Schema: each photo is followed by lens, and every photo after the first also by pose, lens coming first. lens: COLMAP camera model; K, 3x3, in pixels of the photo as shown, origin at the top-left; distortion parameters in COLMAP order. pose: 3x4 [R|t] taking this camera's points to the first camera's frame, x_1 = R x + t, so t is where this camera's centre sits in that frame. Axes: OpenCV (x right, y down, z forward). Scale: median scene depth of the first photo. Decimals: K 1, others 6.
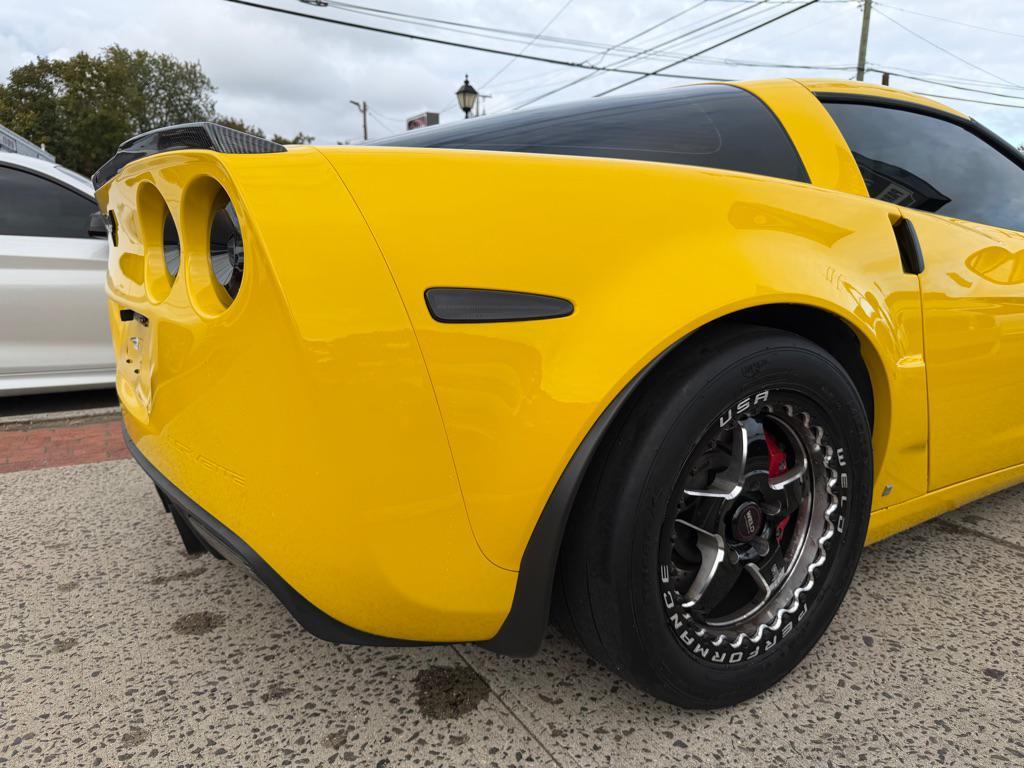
lens RADIAL K [[726.3, 0, 511.4], [0, 726.3, 391.0], [0, 0, 1]] dist [0.002898, -0.013962]
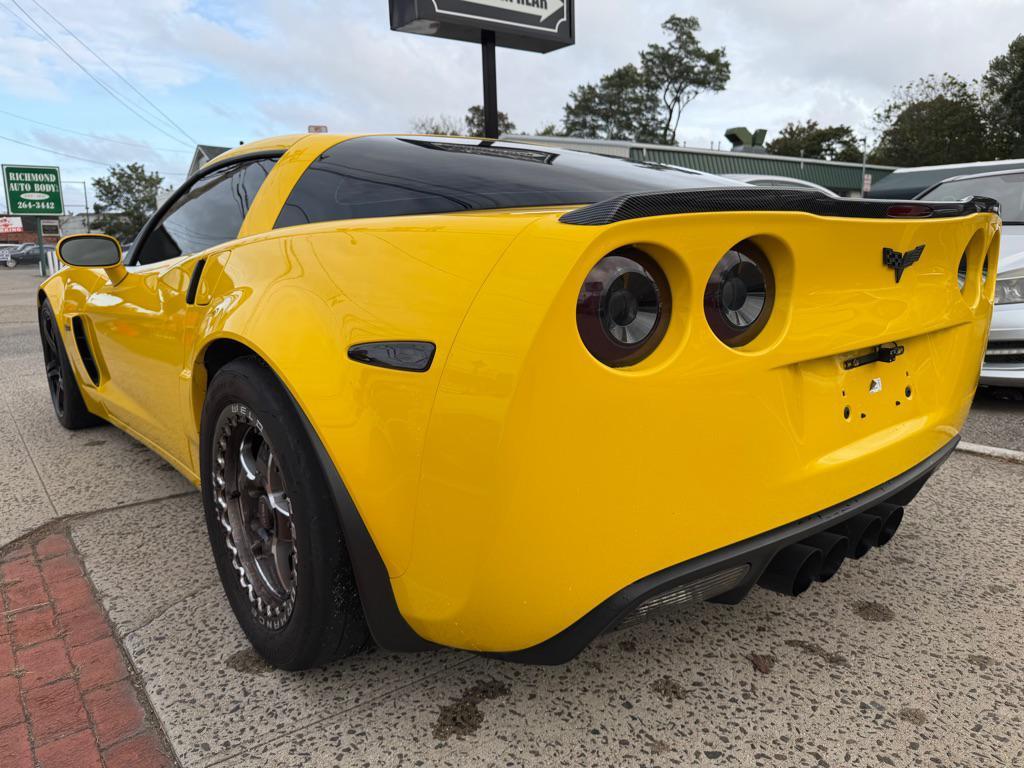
lens RADIAL K [[726.3, 0, 505.2], [0, 726.3, 385.2], [0, 0, 1]] dist [0.002898, -0.013962]
pose [[-0.109939, -0.200410, 0.973524, -1.452018], [0.218840, 0.950545, 0.220393, -0.397596], [-0.969547, 0.237276, -0.060645, 1.606403]]
